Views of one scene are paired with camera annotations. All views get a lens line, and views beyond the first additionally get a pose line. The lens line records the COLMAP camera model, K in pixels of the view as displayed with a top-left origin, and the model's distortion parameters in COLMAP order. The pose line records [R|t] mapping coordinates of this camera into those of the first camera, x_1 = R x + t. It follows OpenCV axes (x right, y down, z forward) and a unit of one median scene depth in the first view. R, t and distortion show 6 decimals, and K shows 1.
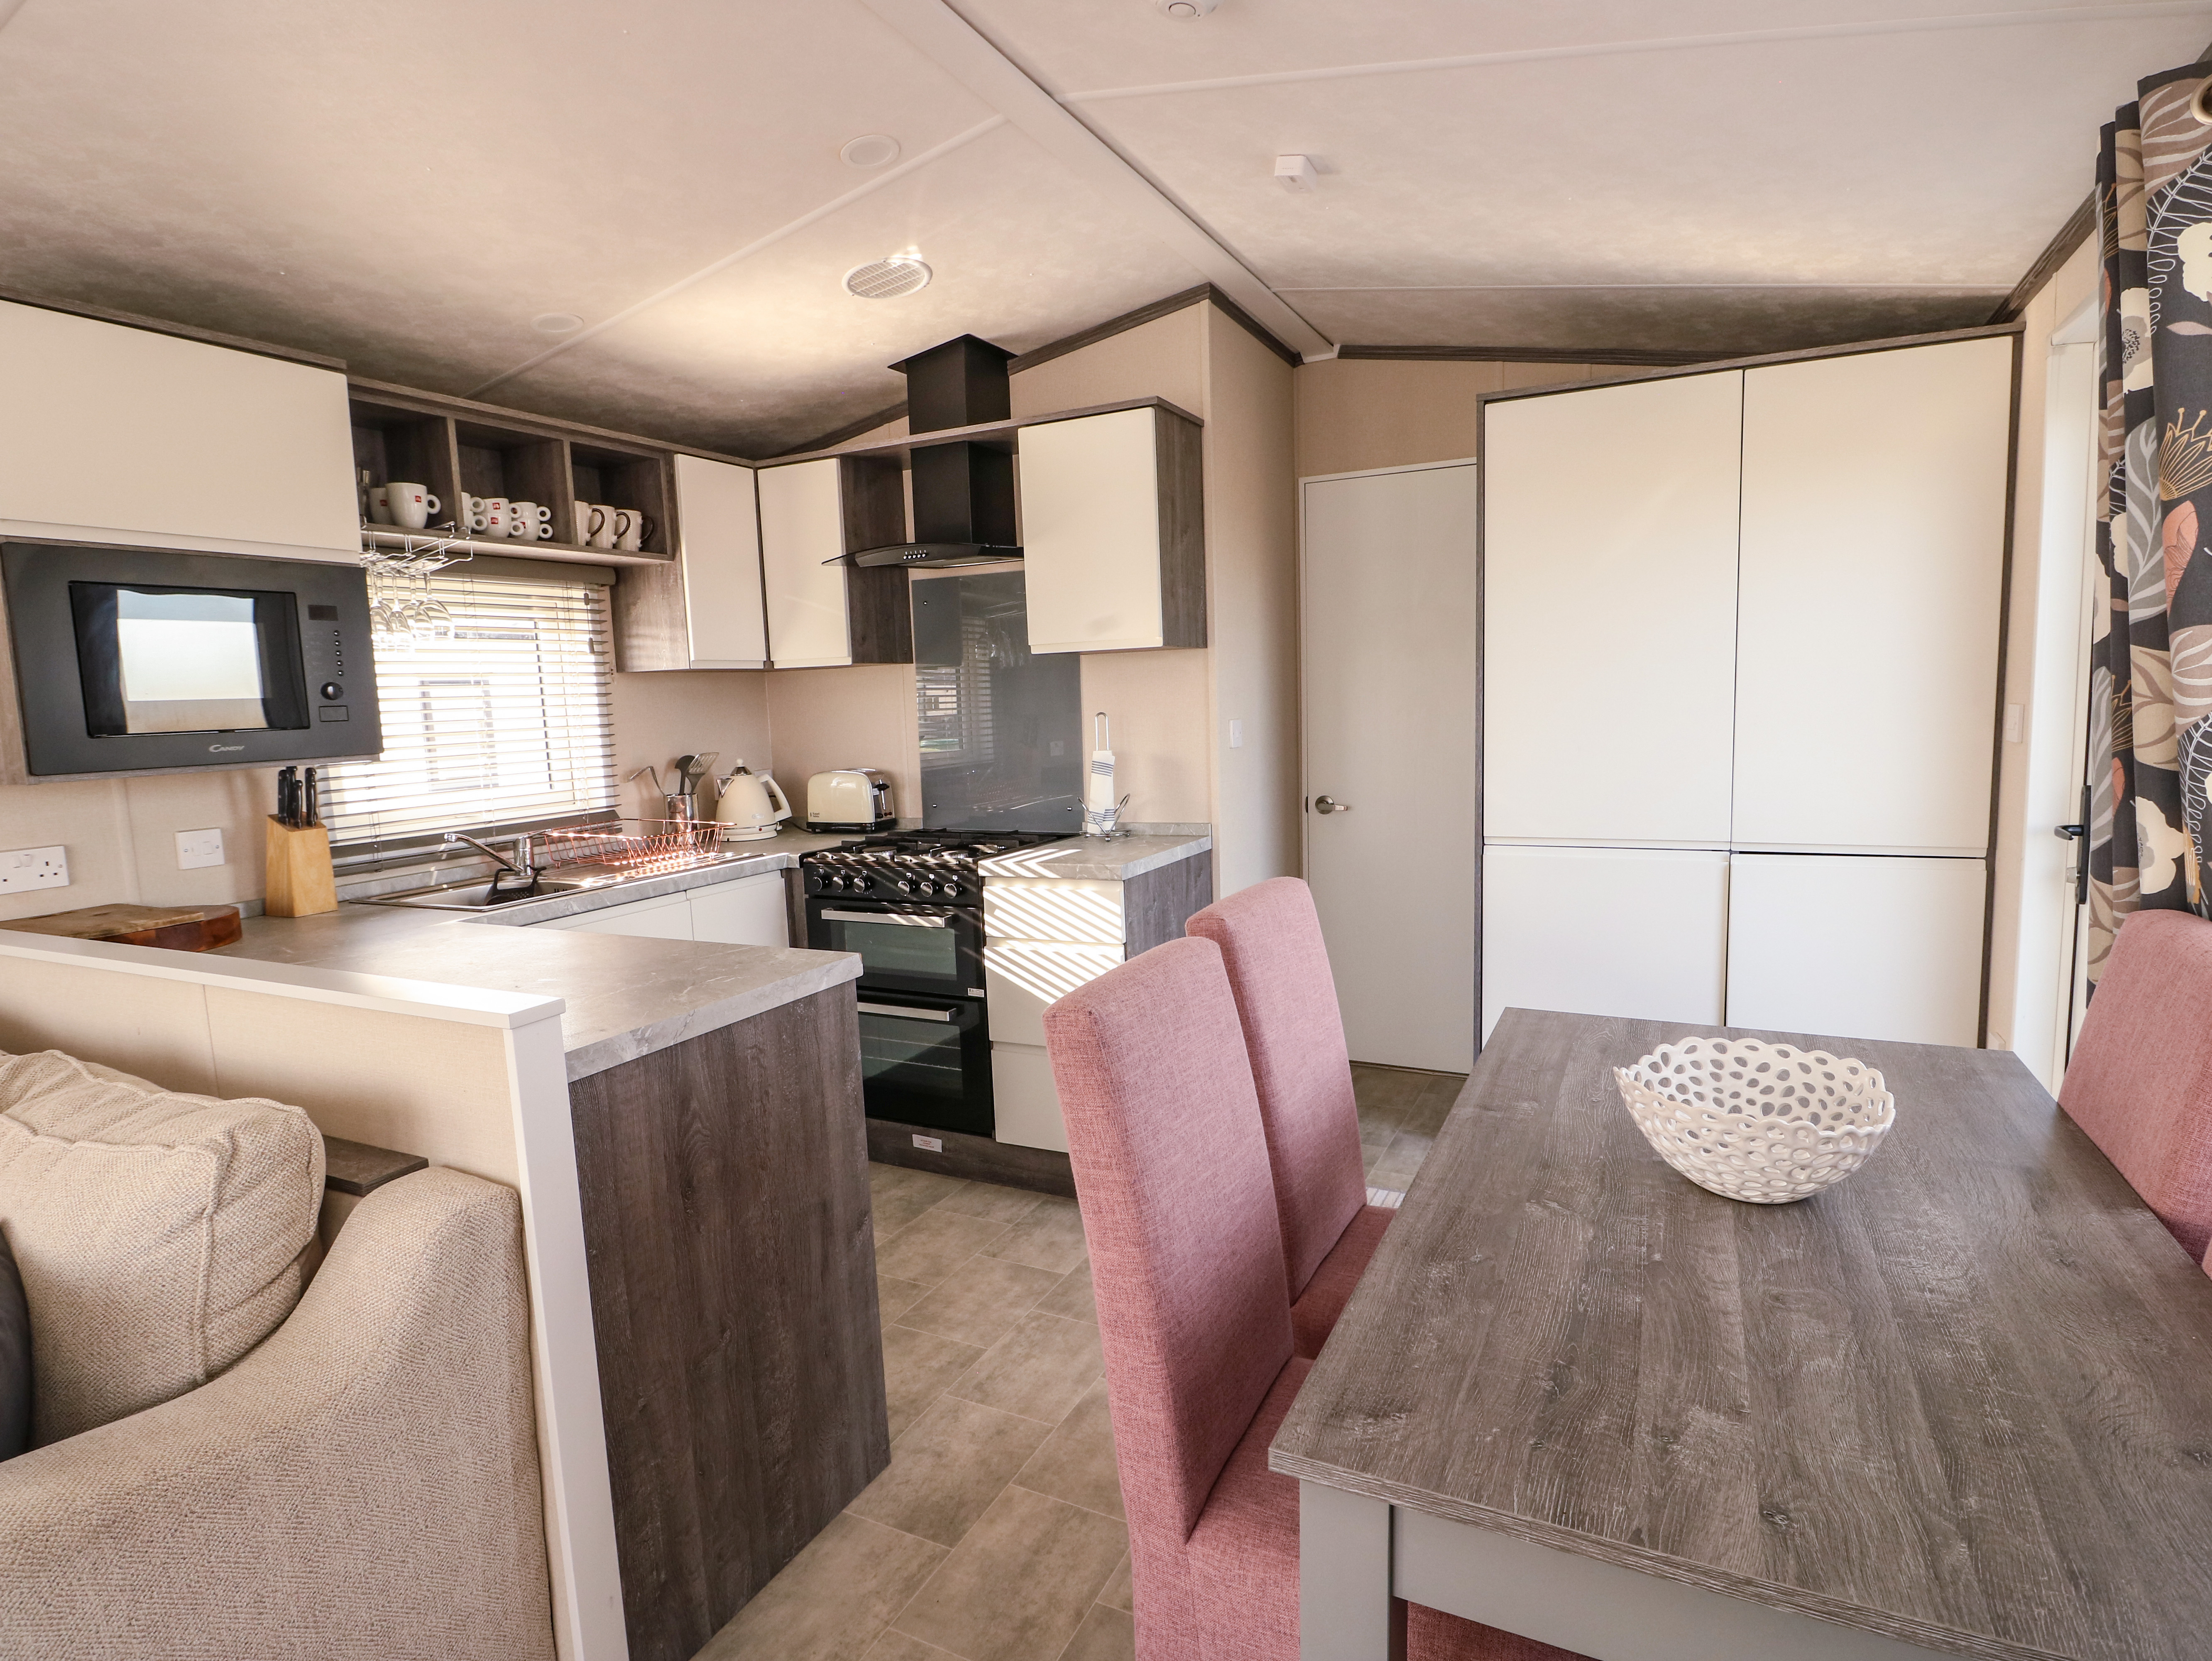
lens RADIAL K [[1150.5, 0, 1111.9], [0, 1150.5, 836.1], [0, 0, 1]] dist [-0.007985, -0.001801]
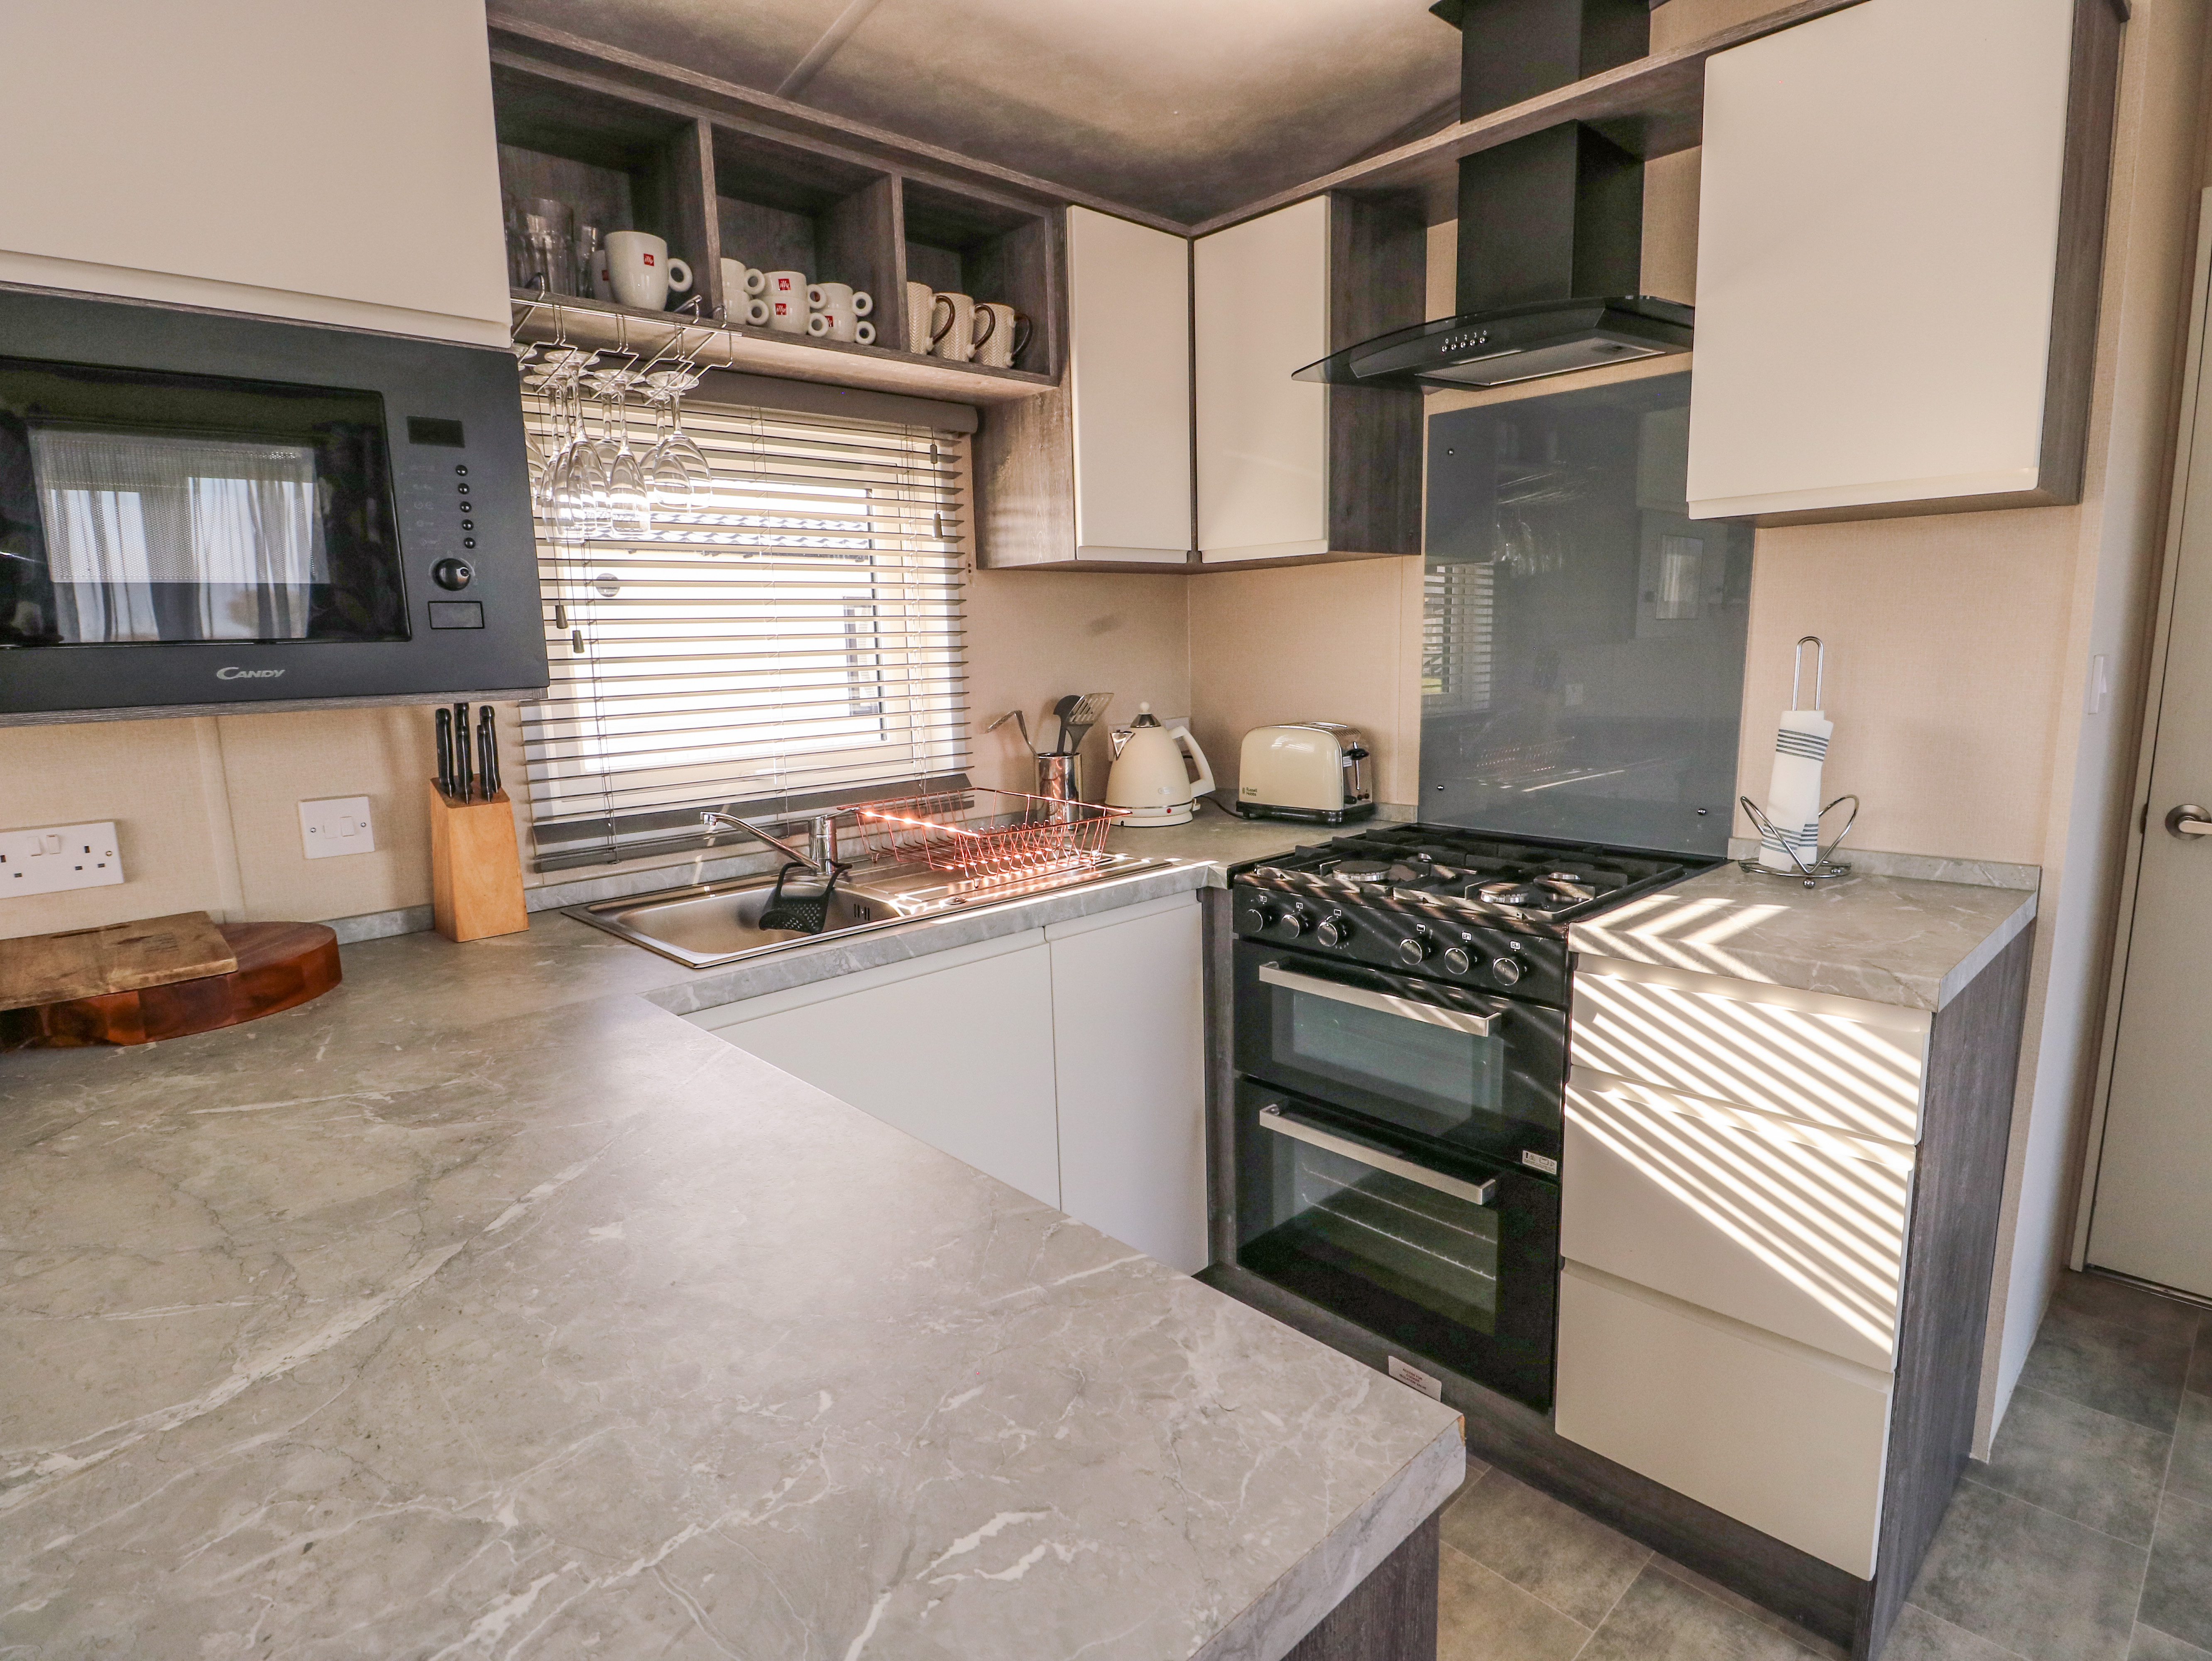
lens RADIAL K [[1150.5, 0, 1111.9], [0, 1150.5, 836.1], [0, 0, 1]] dist [-0.007985, -0.001801]
pose [[0.939355, 0.067782, -0.336181, -0.127028], [-0.049157, 0.996763, 0.063616, -0.035658], [0.339405, -0.043232, 0.939646, 0.410952]]
